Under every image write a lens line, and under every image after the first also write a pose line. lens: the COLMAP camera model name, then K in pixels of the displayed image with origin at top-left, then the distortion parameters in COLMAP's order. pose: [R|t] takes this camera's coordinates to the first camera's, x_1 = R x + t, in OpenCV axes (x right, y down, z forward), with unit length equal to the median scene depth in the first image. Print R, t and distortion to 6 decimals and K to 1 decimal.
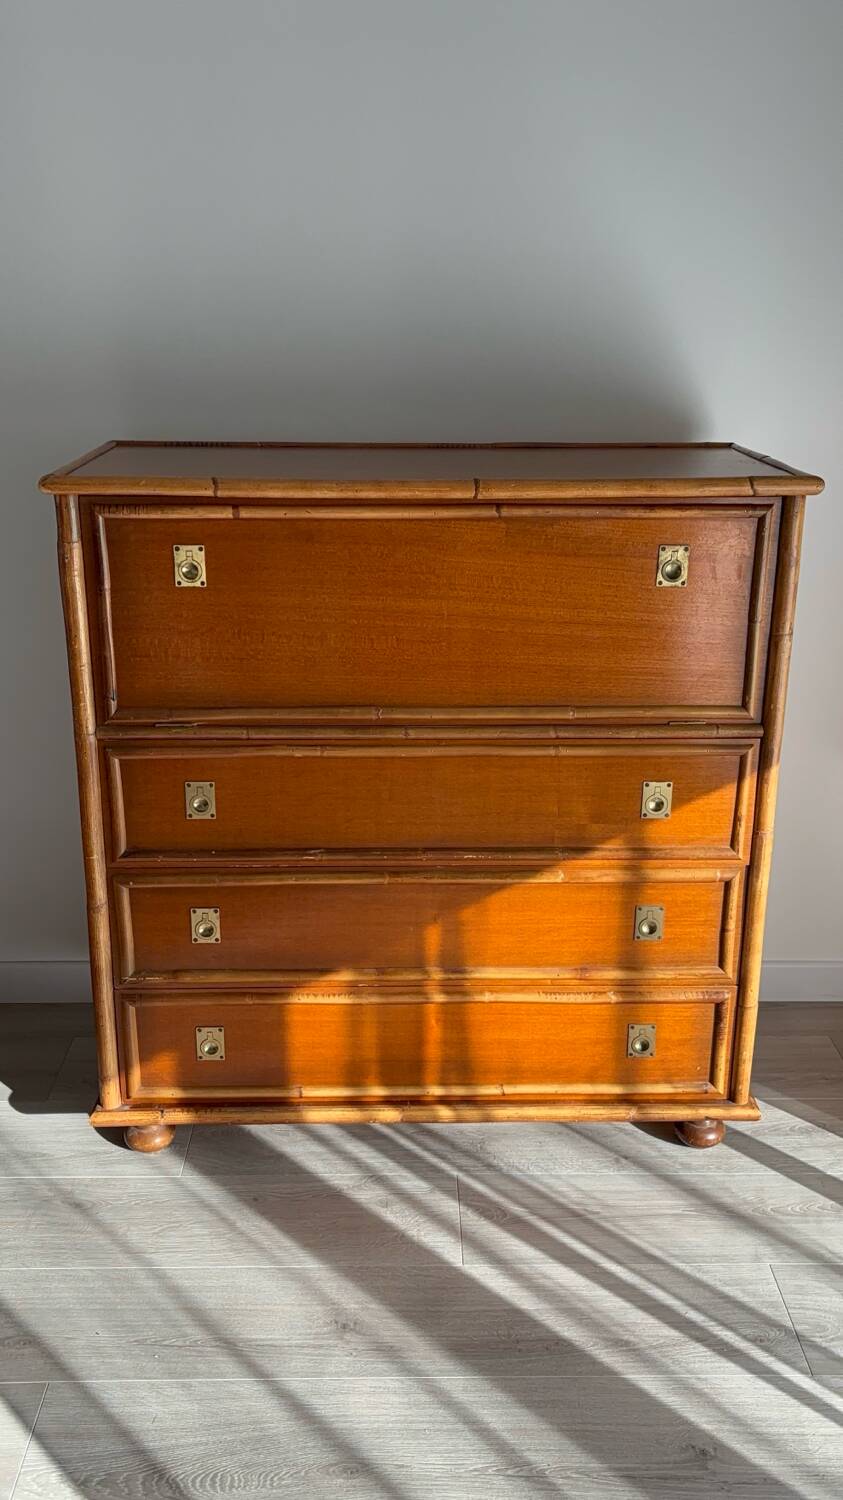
lens RADIAL K [[1404.1, 0, 424.1], [0, 1404.1, 746.6], [0, 0, 1]] dist [0.137695, -0.372652]
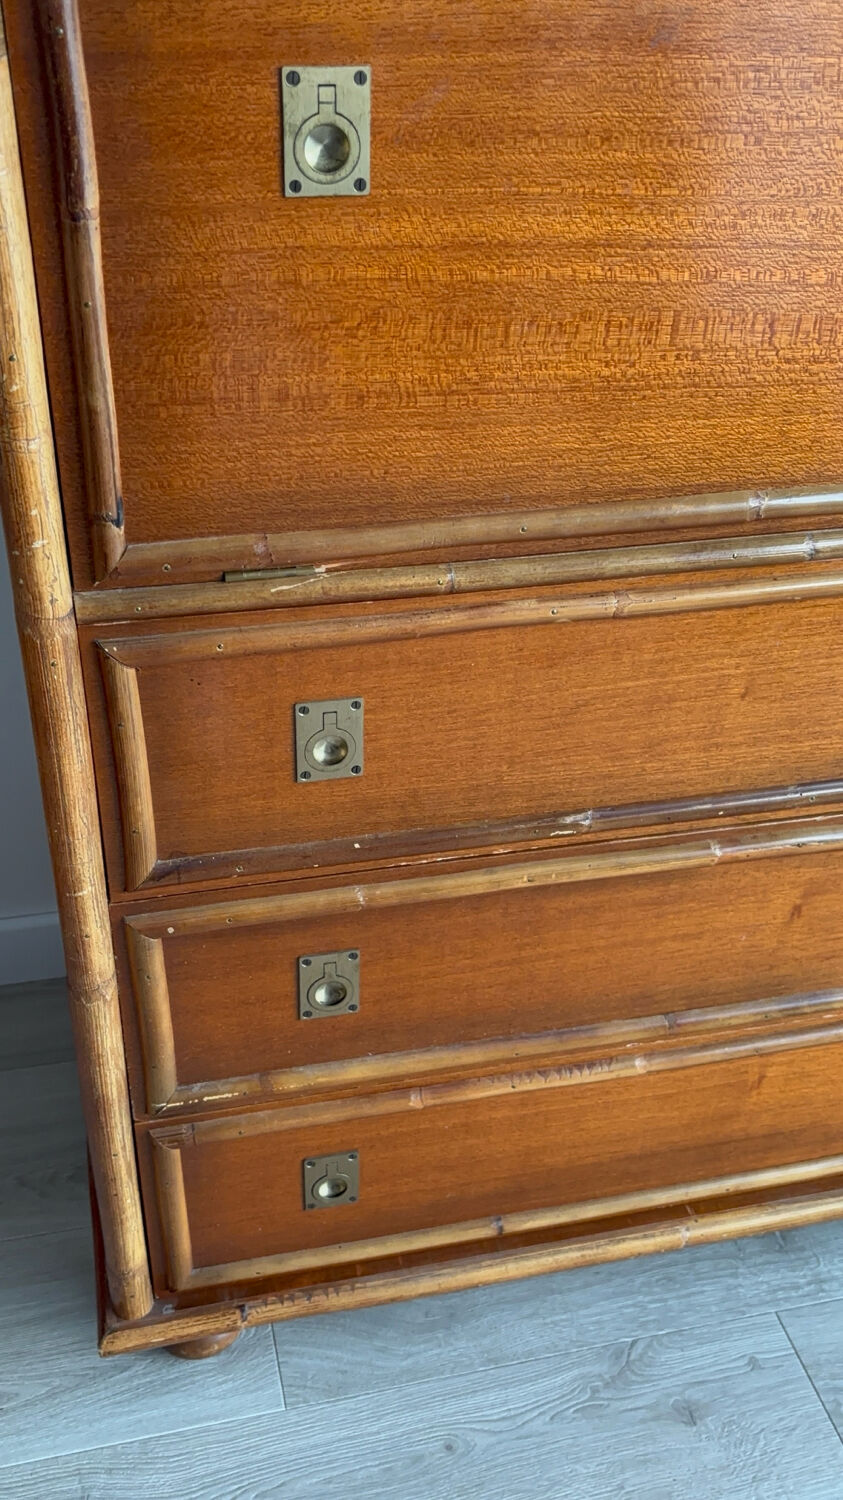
lens RADIAL K [[1410.8, 0, 396.5], [0, 1410.8, 749.4], [0, 0, 1]] dist [0.015967, 0.001134]
pose [[0.979732, -0.097915, 0.174754, -0.219927], [0.050908, 0.965458, 0.255538, -0.067938], [-0.193738, -0.241463, 0.950874, 0.614776]]
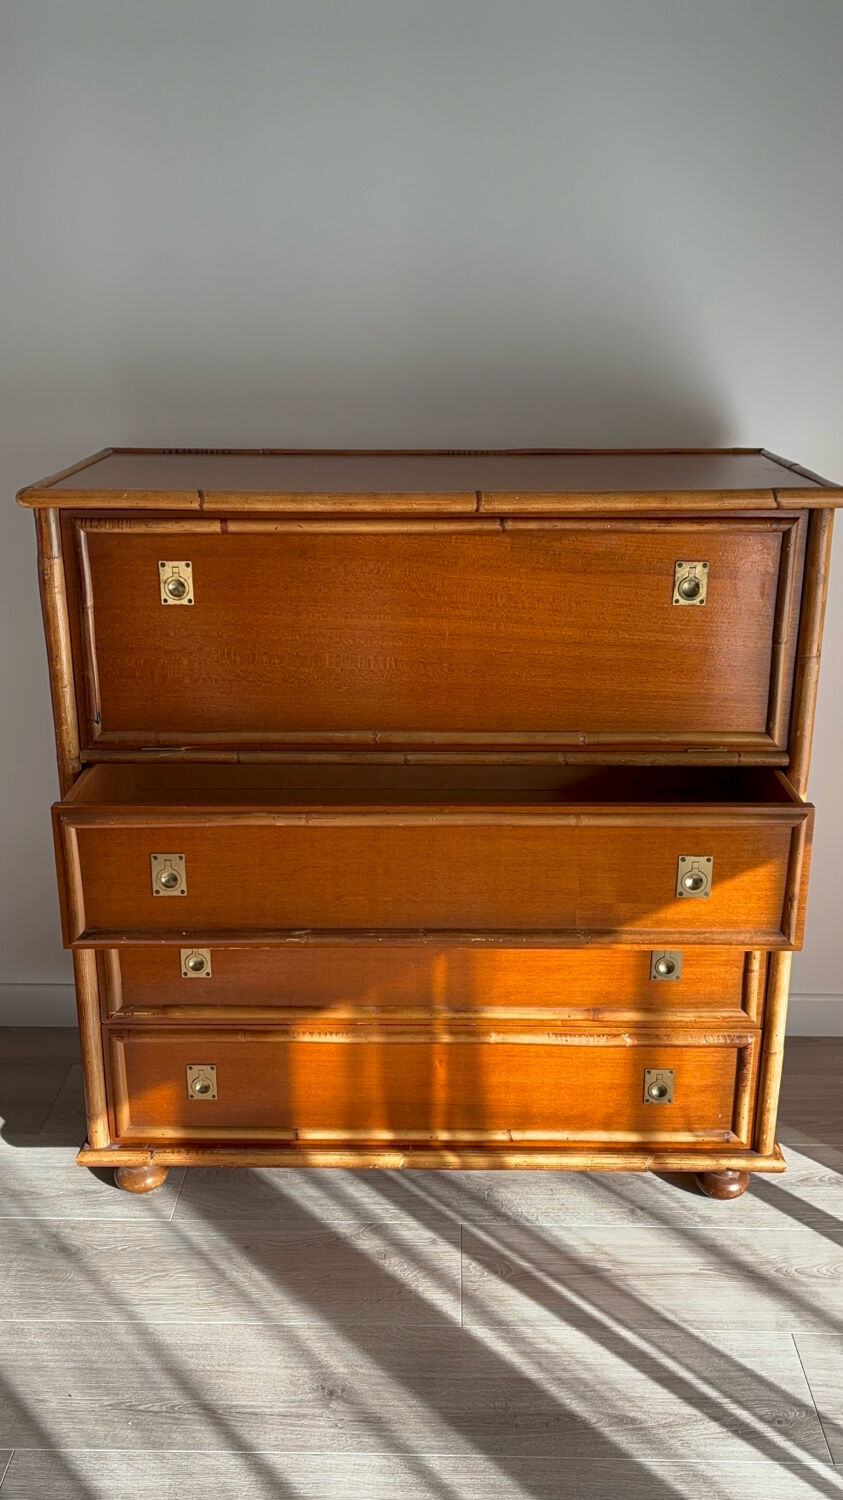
lens RADIAL K [[1407.2, 0, 420.1], [0, 1407.2, 741.6], [0, 0, 1]] dist [0.095042, -0.183486]
pose [[0.999100, 0.006420, -0.041930, 0.037052], [-0.006422, 0.999979, 0.000090, -0.021969], [0.041930, 0.000179, 0.999121, 0.059183]]
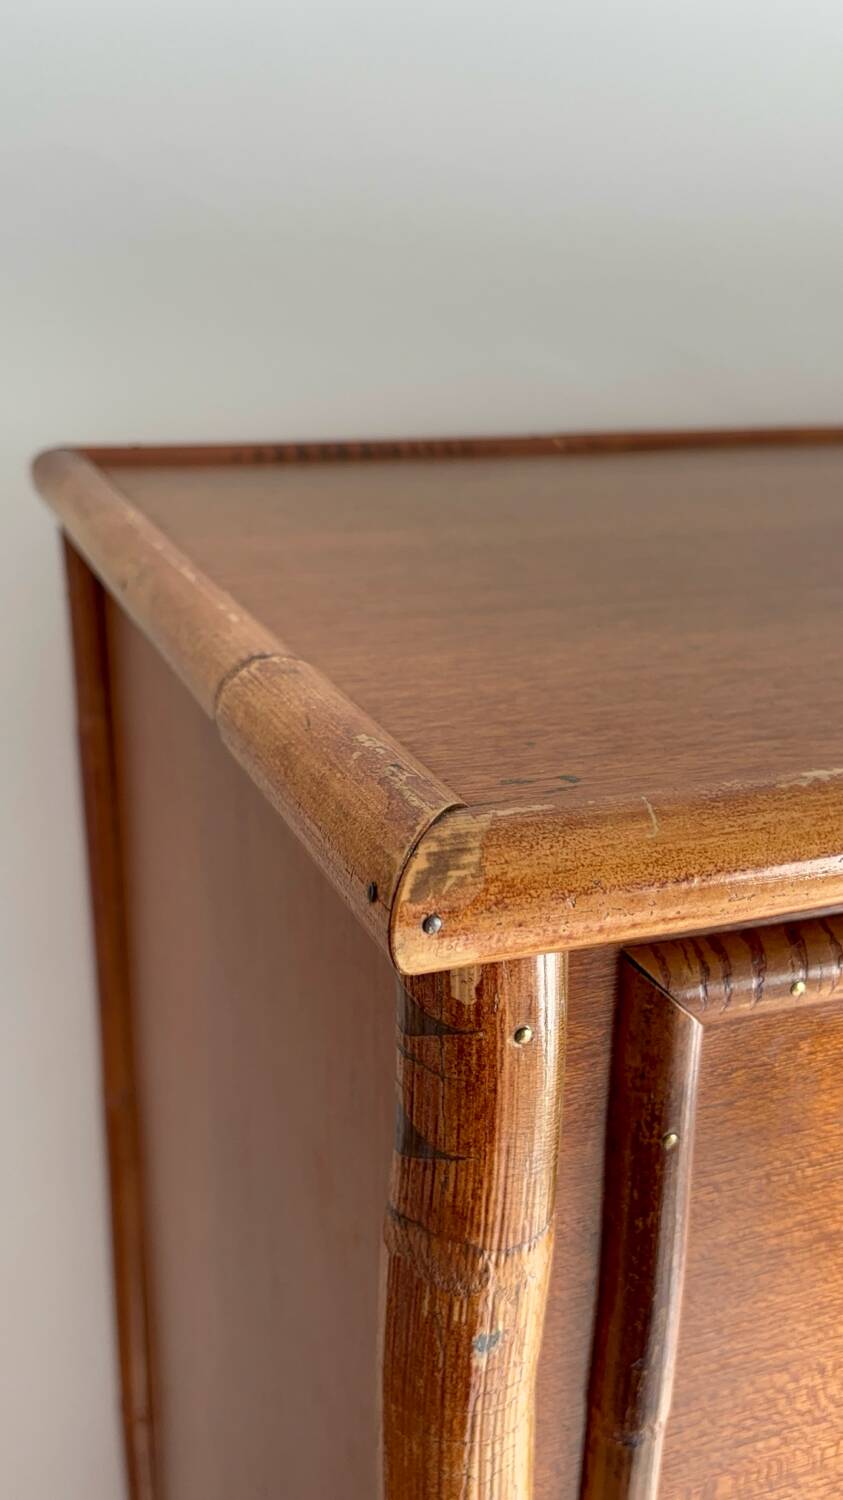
lens RADIAL K [[1423.9, 0, 423.1], [0, 1423.9, 753.6], [0, 0, 1]] dist [-0.009461, 0.009650]
pose [[0.944469, -0.098683, 0.313433, -0.286749], [0.088768, 0.994999, 0.045788, -0.191893], [-0.316384, -0.015422, 0.948506, 0.839199]]
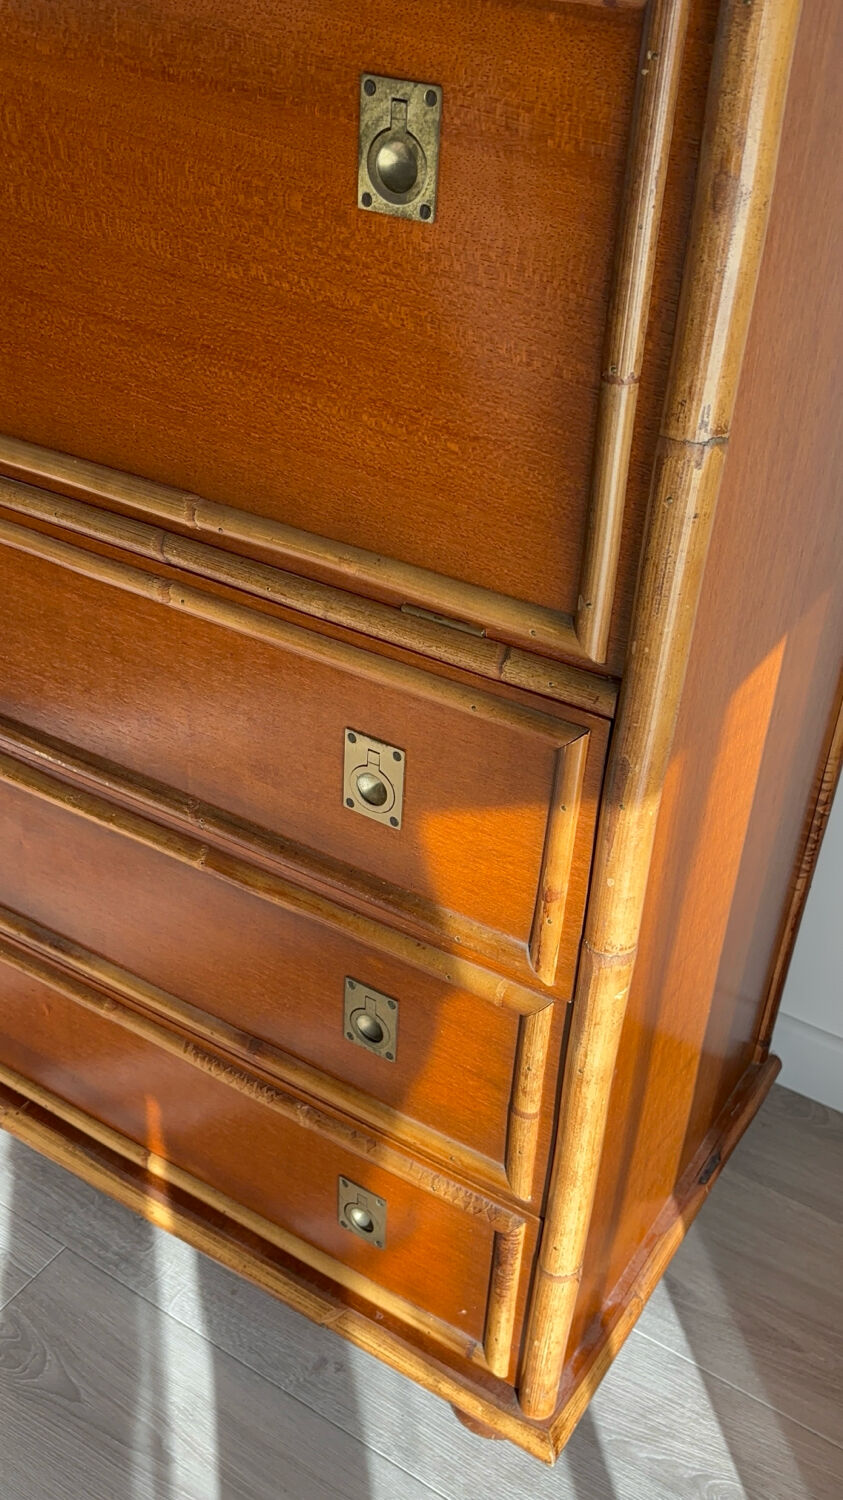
lens RADIAL K [[1398.5, 0, 420.2], [0, 1398.5, 757.3], [0, 0, 1]] dist [0.077660, -0.174609]
pose [[0.833047, 0.333520, -0.441358, 0.364927], [-0.208877, 0.928401, 0.307315, -0.097628], [0.512252, -0.163818, 0.843066, 0.697604]]
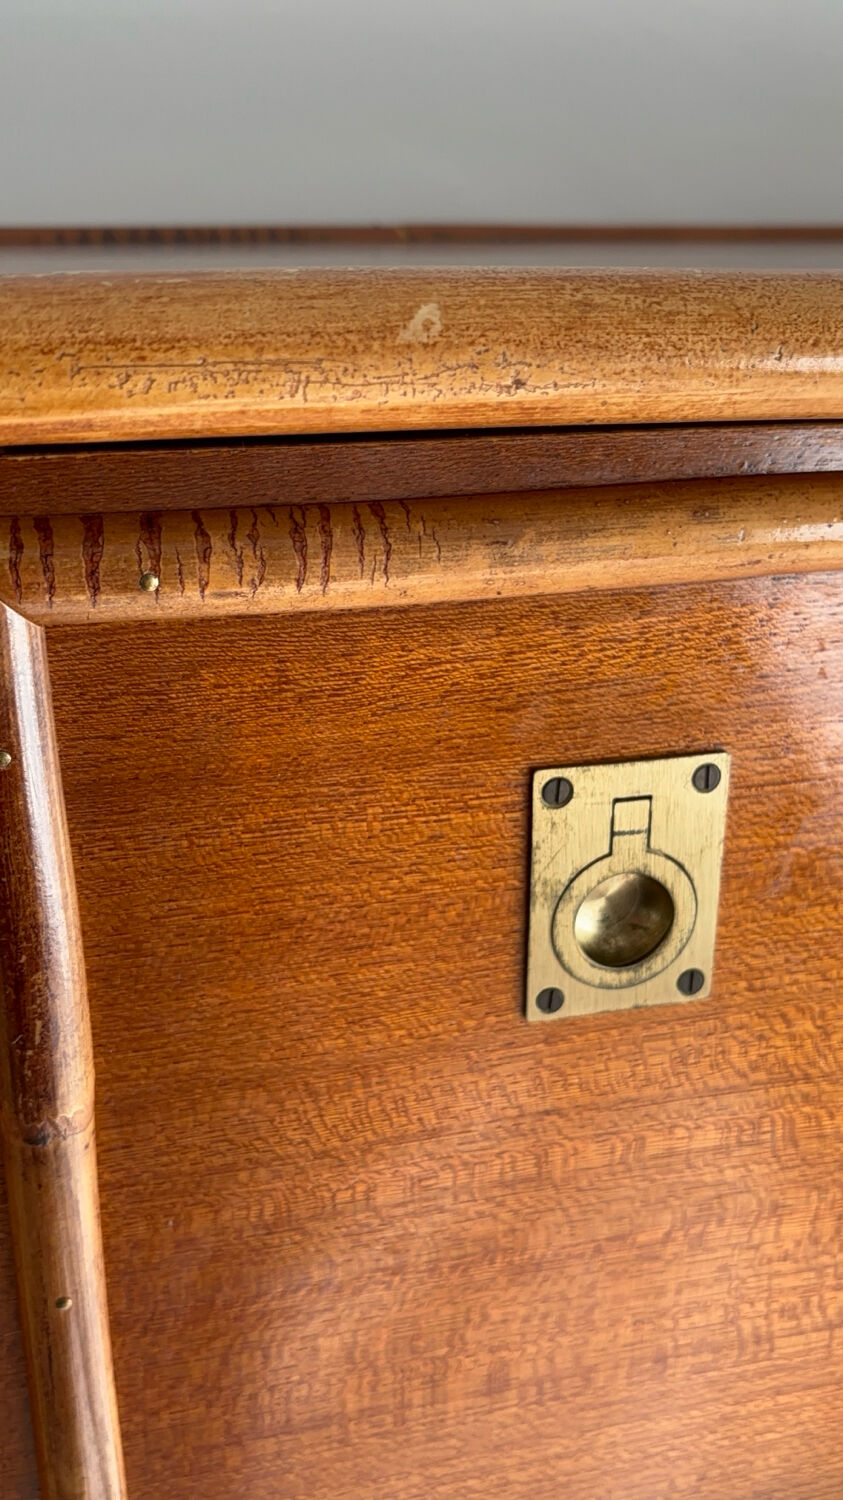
lens RADIAL K [[1418.3, 0, 413.8], [0, 1418.3, 748.9], [0, 0, 1]] dist [0.158221, -0.675275]
pose [[0.972700, -0.086365, 0.215397, -0.214571], [0.075621, 0.995469, 0.057650, -0.149941], [-0.219400, -0.039788, 0.974823, 0.838409]]
